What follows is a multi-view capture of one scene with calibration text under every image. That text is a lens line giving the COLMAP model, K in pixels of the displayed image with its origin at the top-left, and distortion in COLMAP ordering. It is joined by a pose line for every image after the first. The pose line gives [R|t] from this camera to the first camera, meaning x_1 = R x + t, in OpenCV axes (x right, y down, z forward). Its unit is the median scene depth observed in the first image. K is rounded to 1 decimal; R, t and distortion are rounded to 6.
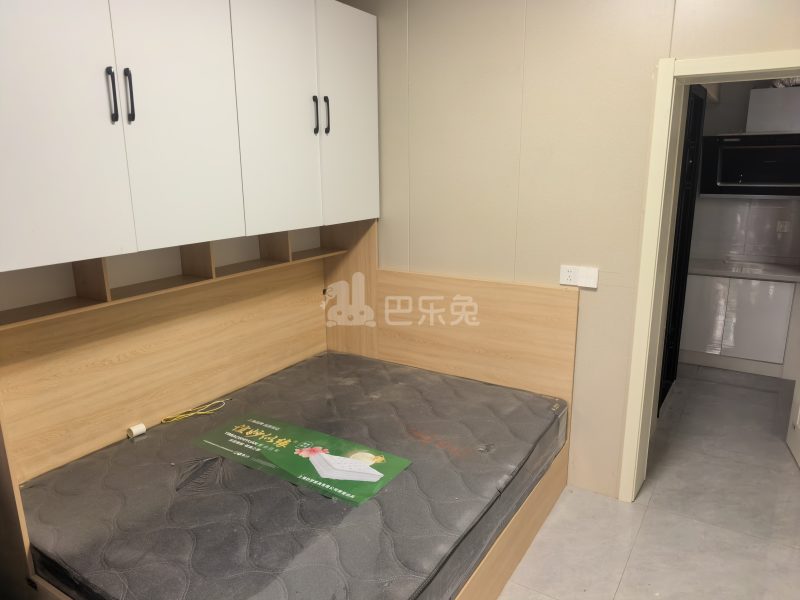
lens RADIAL K [[561.1, 0, 400.0], [0, 561.1, 300.0], [0, 0, 1]] dist [0.002652, 0.001320]
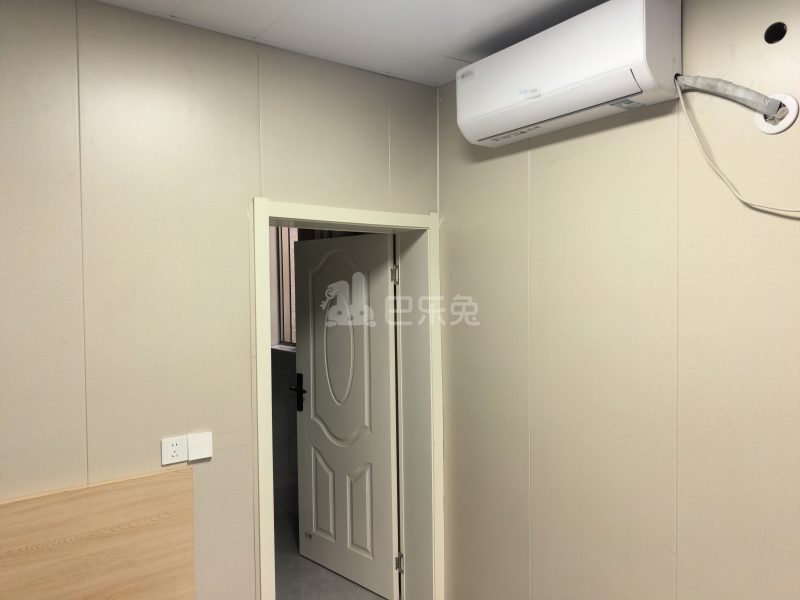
lens RADIAL K [[561.1, 0, 400.0], [0, 561.1, 300.0], [0, 0, 1]] dist [0.002652, 0.001320]
pose [[0.370764, -0.017749, 0.928558, -0.285248], [0.220376, 0.972943, -0.069397, -0.121697], [-0.902202, 0.230362, 0.364644, 0.406859]]
